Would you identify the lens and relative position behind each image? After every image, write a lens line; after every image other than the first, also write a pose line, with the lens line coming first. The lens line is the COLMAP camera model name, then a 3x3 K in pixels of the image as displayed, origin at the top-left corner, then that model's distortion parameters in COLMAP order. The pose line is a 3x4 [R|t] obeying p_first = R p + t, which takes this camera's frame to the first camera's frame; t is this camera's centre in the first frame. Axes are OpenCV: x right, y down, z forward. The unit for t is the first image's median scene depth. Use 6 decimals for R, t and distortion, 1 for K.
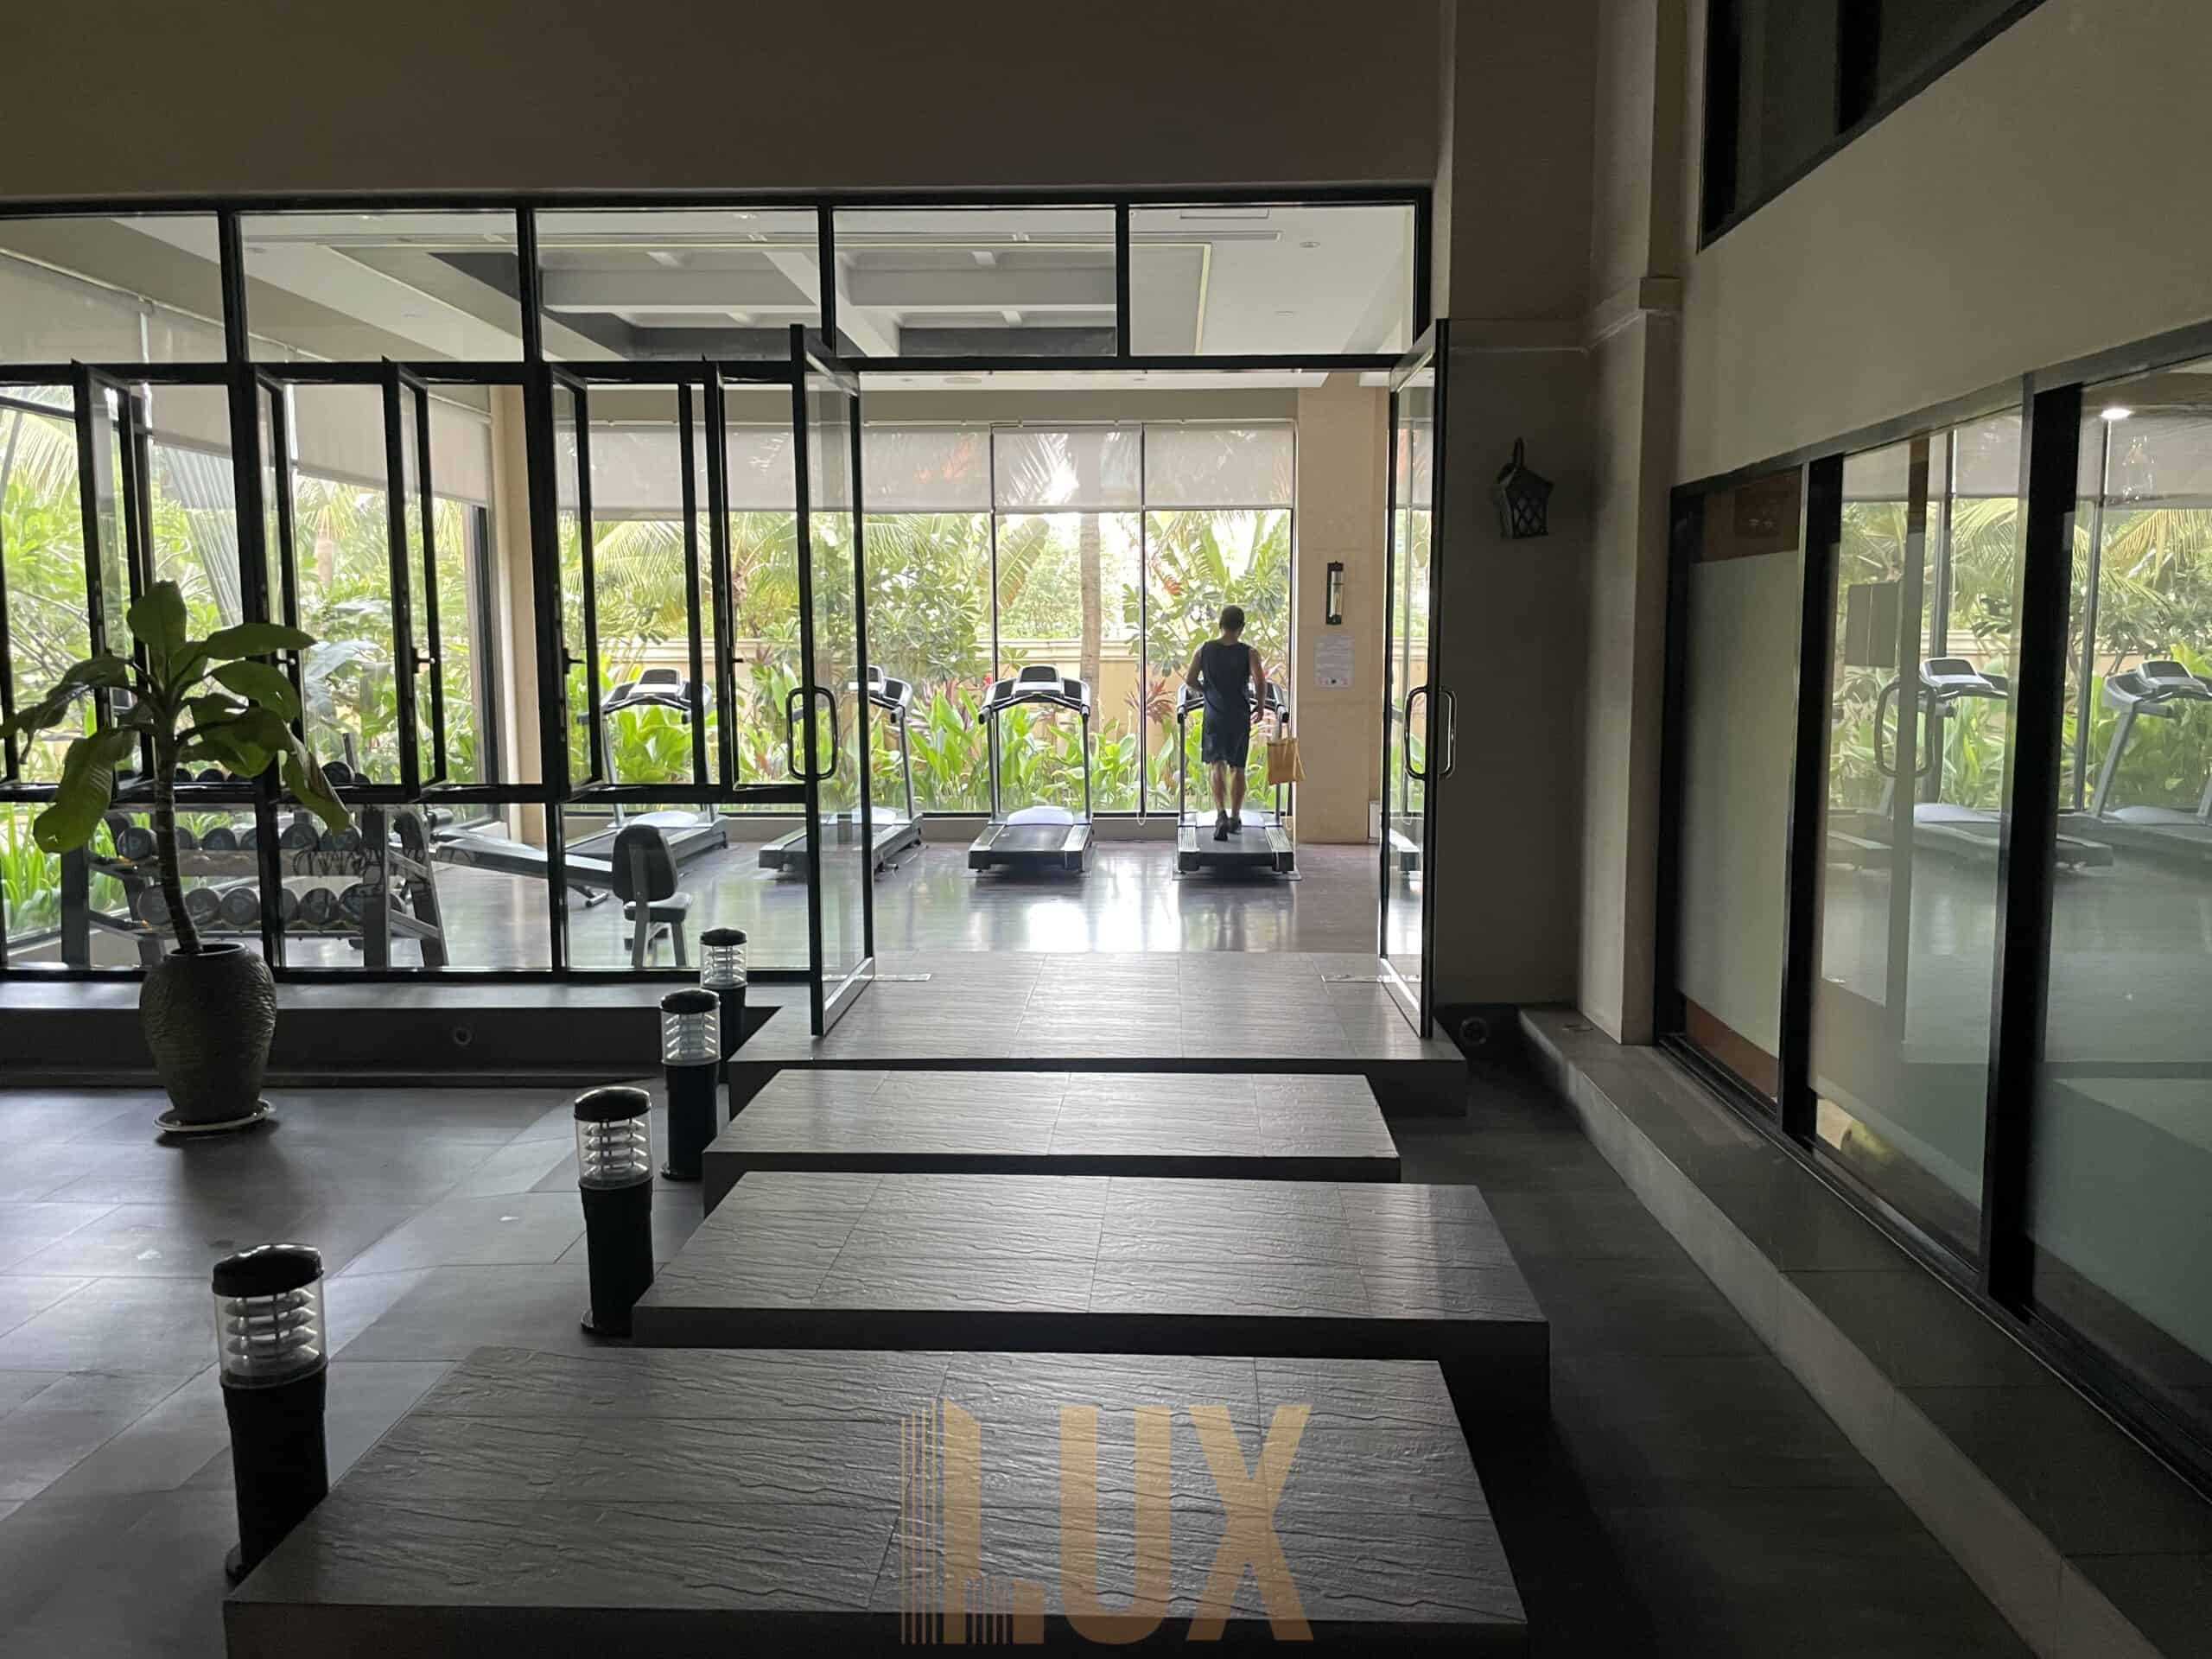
lens RADIAL K [[1685.6, 0, 1111.6], [0, 1685.6, 838.8], [0, 0, 1]] dist [0.081473, -0.118903]
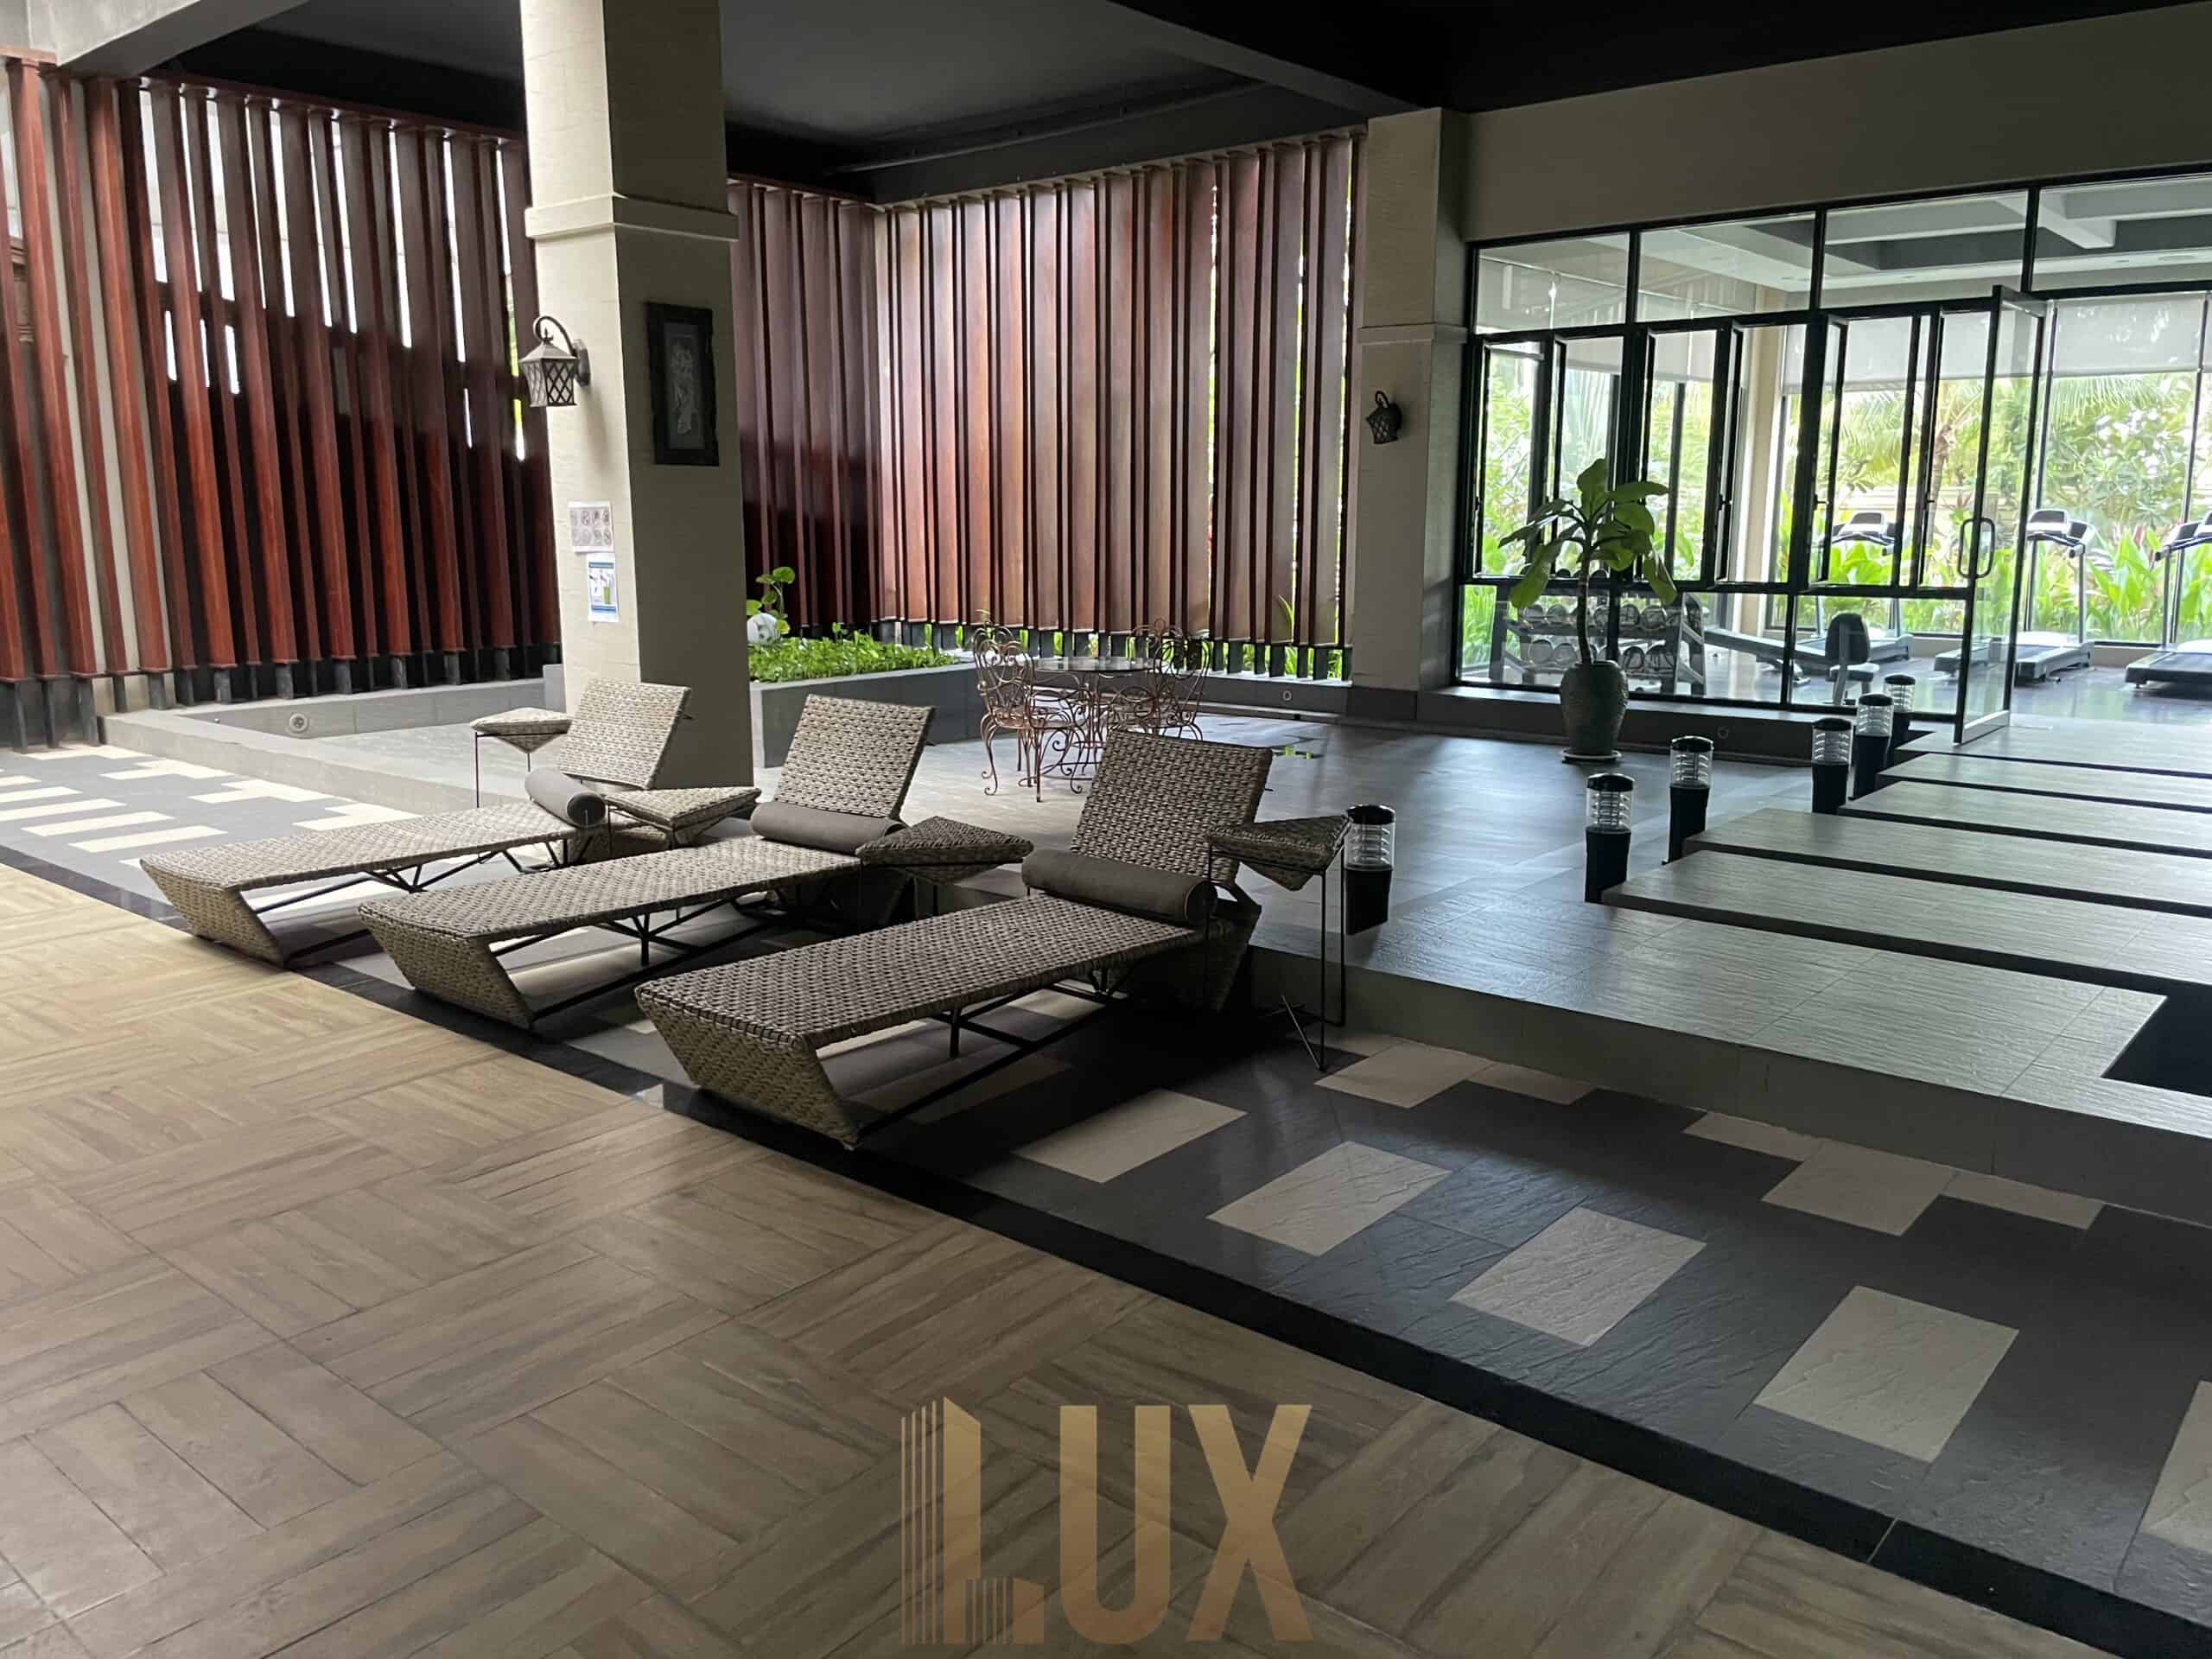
lens RADIAL K [[1685.6, 0, 1114.8], [0, 1685.6, 812.9], [0, 0, 1]] dist [0.081473, -0.118903]
pose [[0.788368, 0.114203, -0.604510, 0.085492], [-0.070993, 0.992943, 0.095000, 0.041984], [0.611093, -0.031979, 0.790912, -0.357732]]
